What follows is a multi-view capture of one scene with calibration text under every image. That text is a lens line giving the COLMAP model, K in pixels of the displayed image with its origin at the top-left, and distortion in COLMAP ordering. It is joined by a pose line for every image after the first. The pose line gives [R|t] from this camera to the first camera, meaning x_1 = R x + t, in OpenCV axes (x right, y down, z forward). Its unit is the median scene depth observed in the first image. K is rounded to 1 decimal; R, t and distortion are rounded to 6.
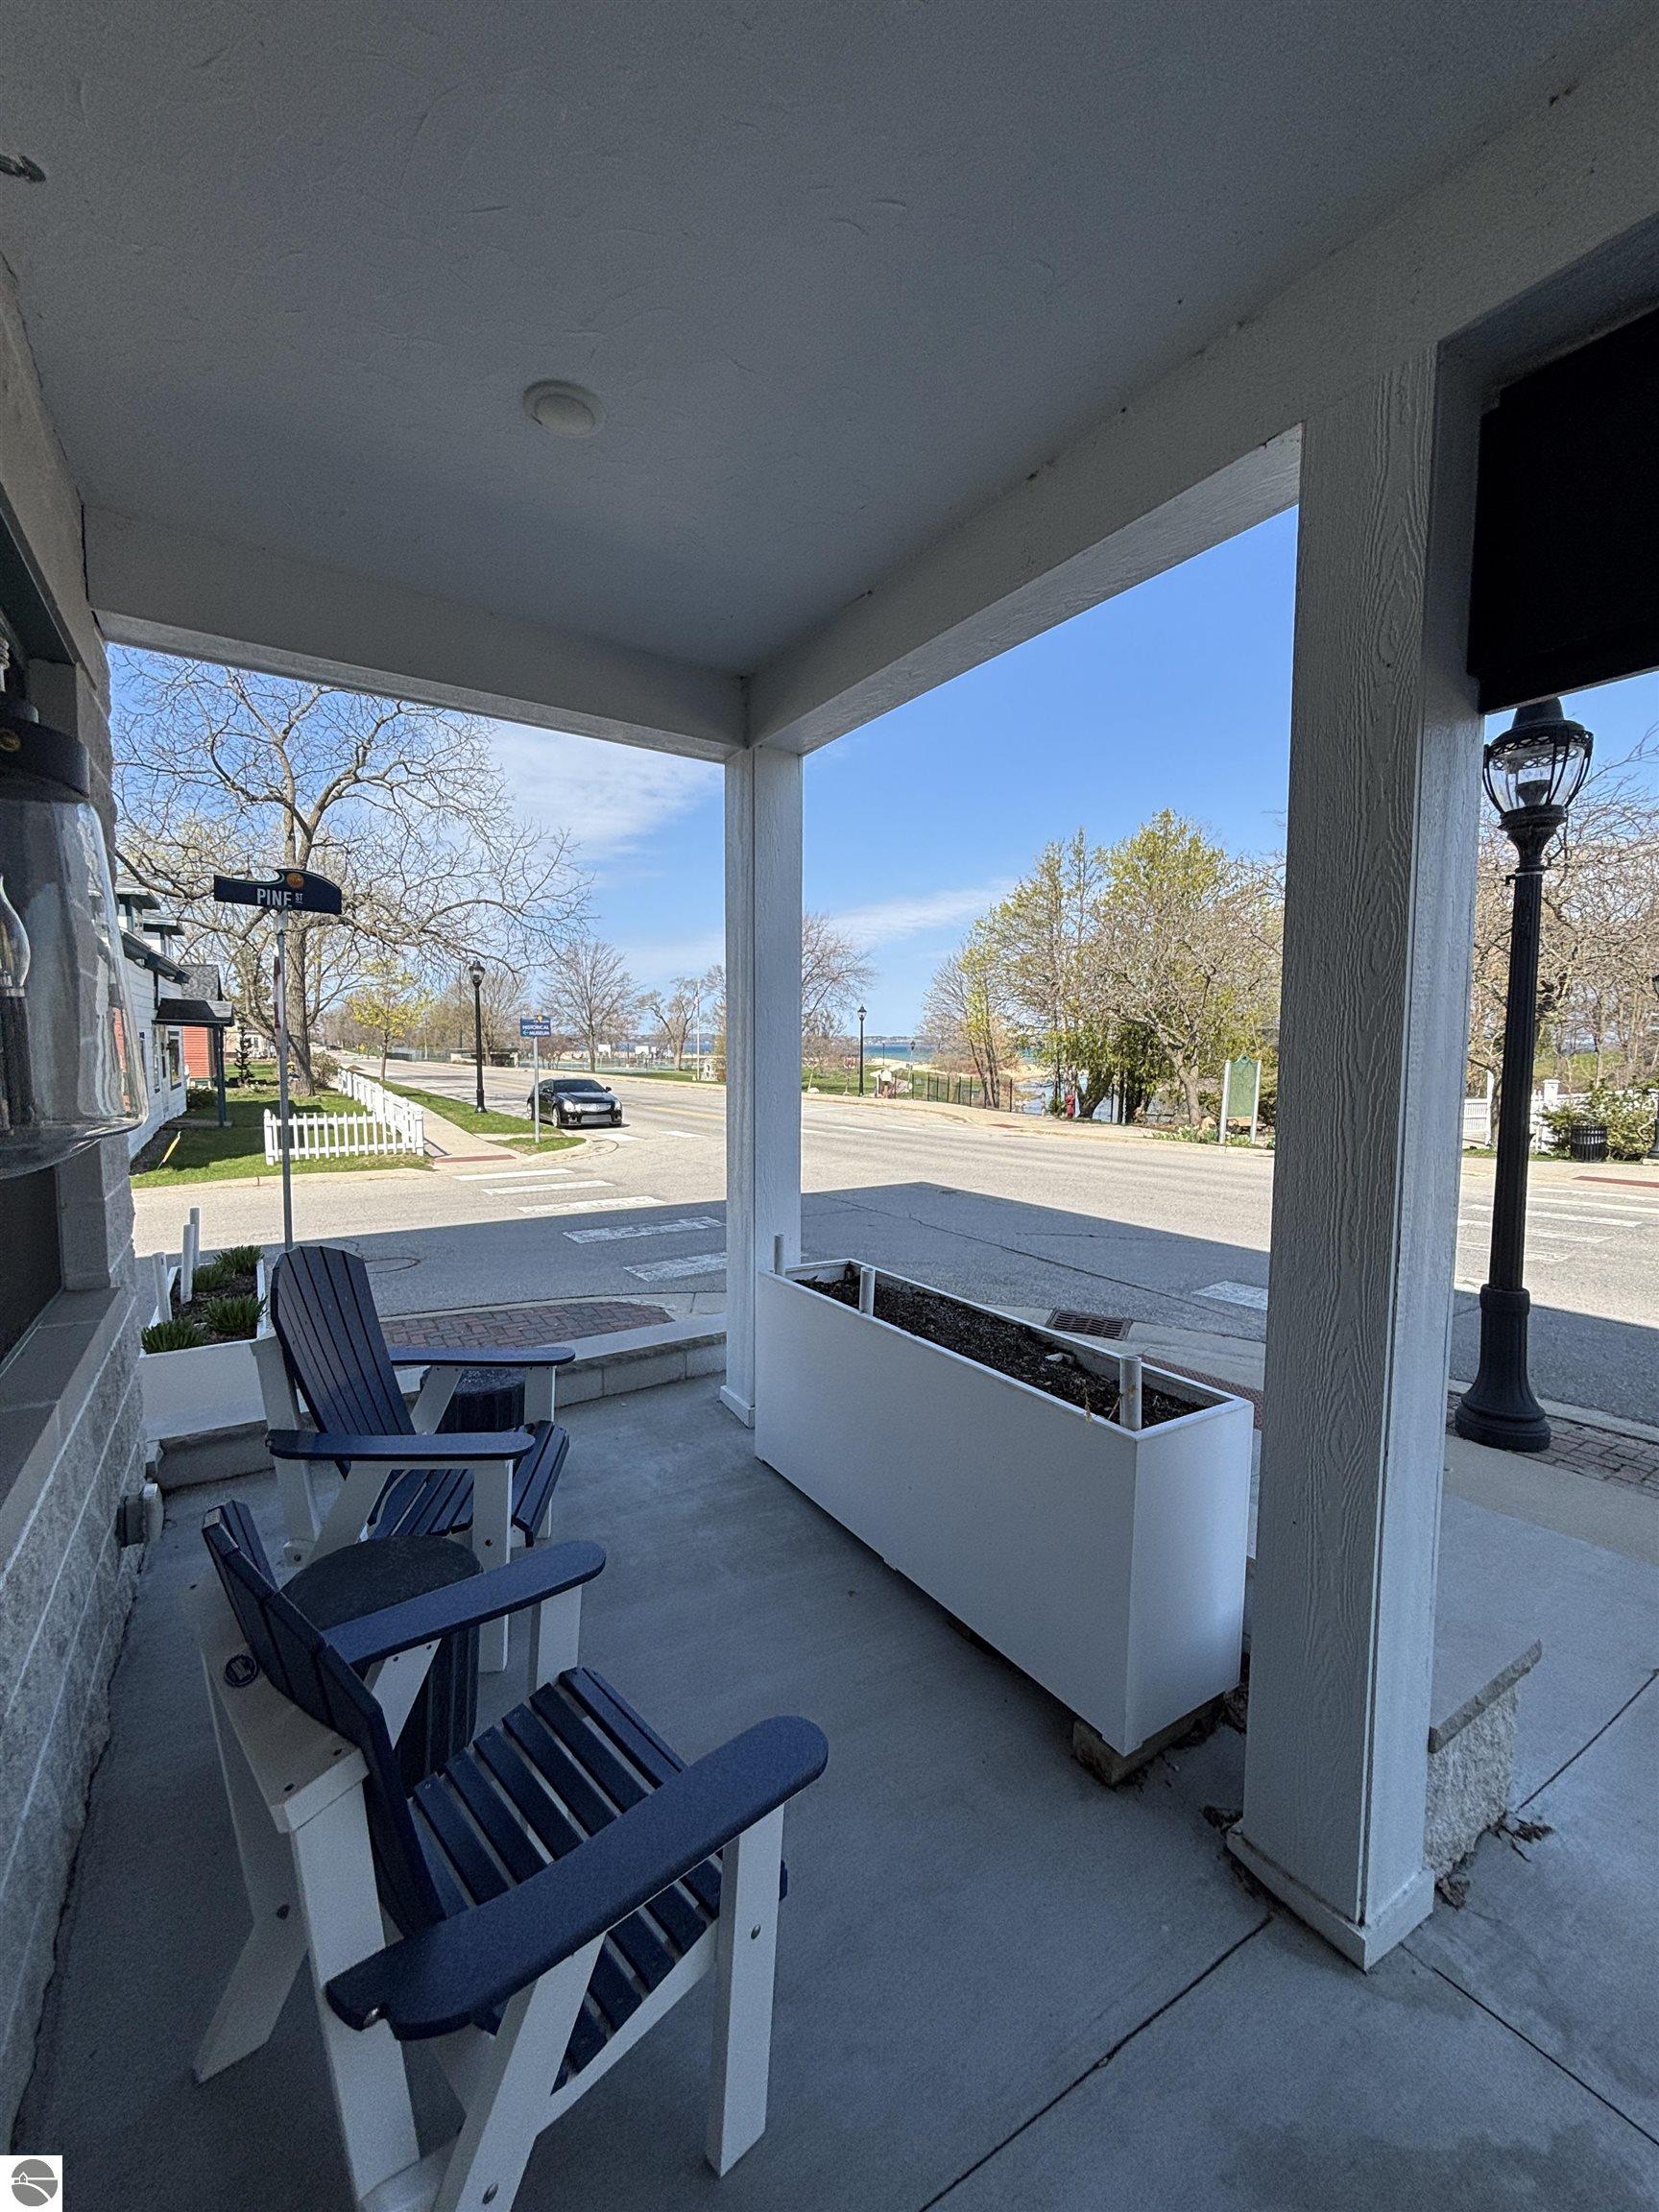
lens RADIAL K [[884.2, 0, 829.1], [0, 884.2, 1108.1], [0, 0, 1]] dist [-0.007943, -0.000581]
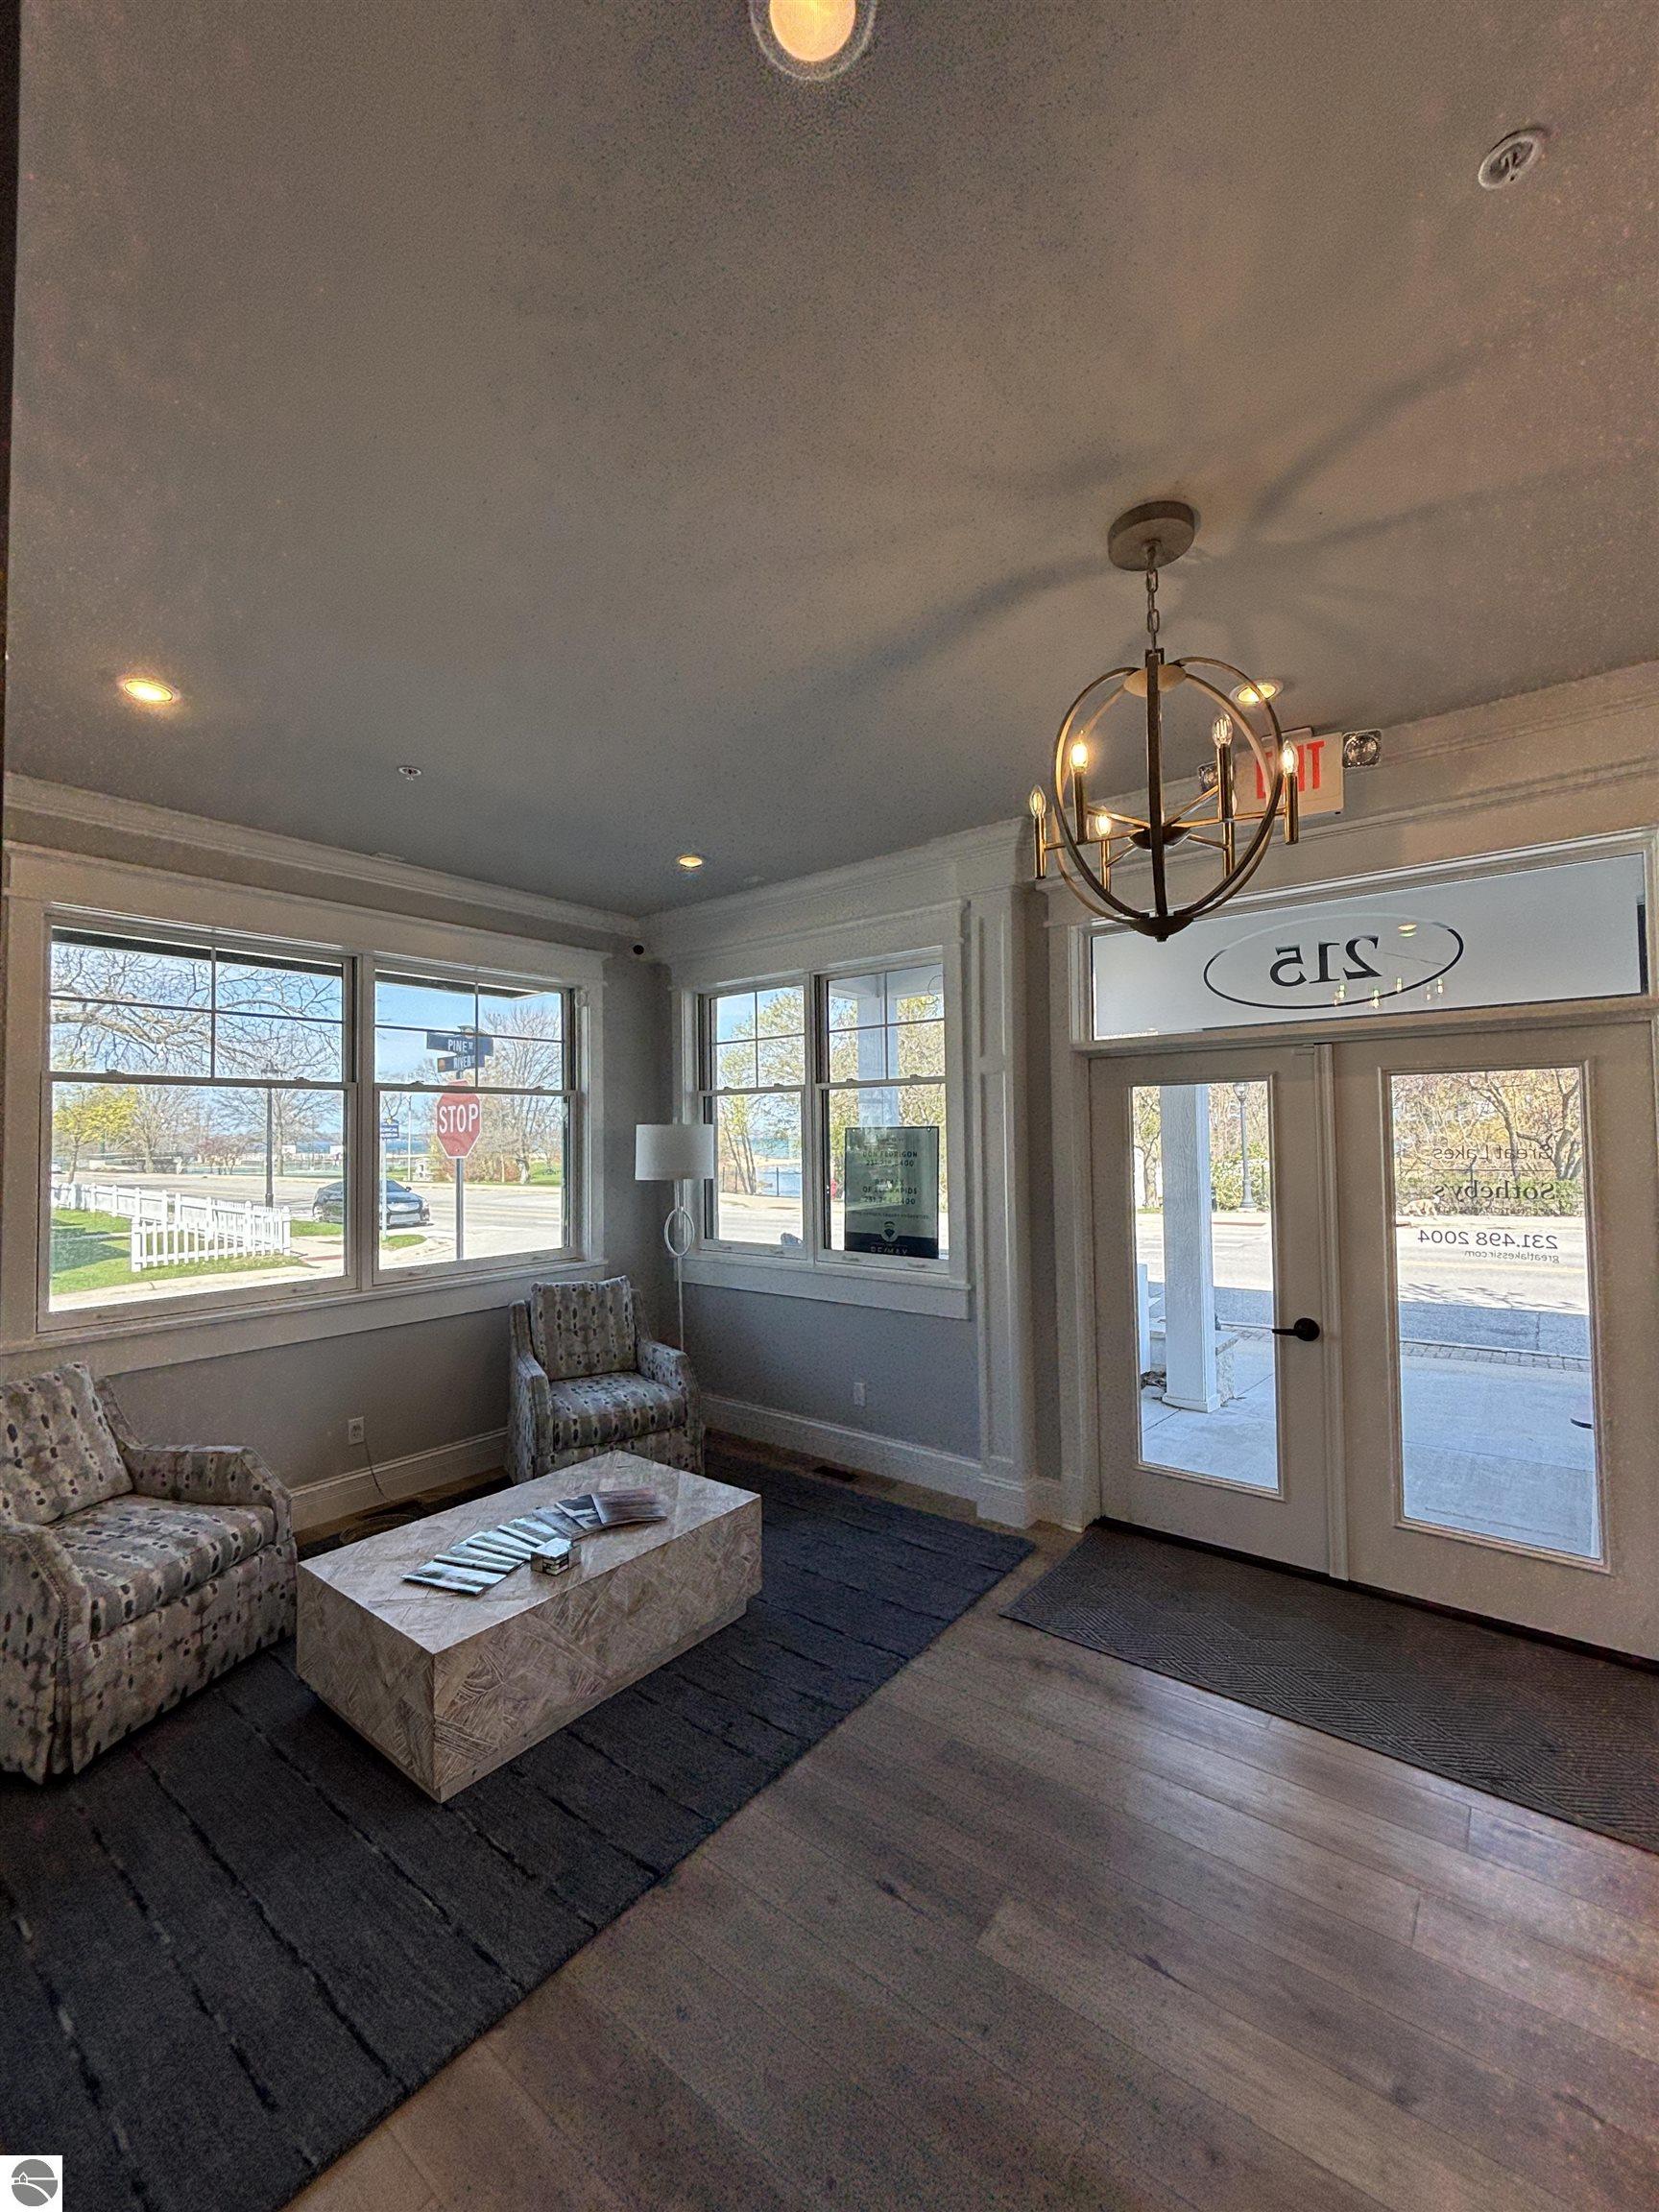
lens RADIAL K [[884.2, 0, 829.1], [0, 884.2, 1110.8], [0, 0, 1]] dist [-0.007943, -0.000581]
pose [[0.947827, -0.009887, 0.318632, -0.121220], [0.042362, 0.994561, -0.095151, 0.006642], [-0.315958, 0.103685, 0.943091, -0.122082]]
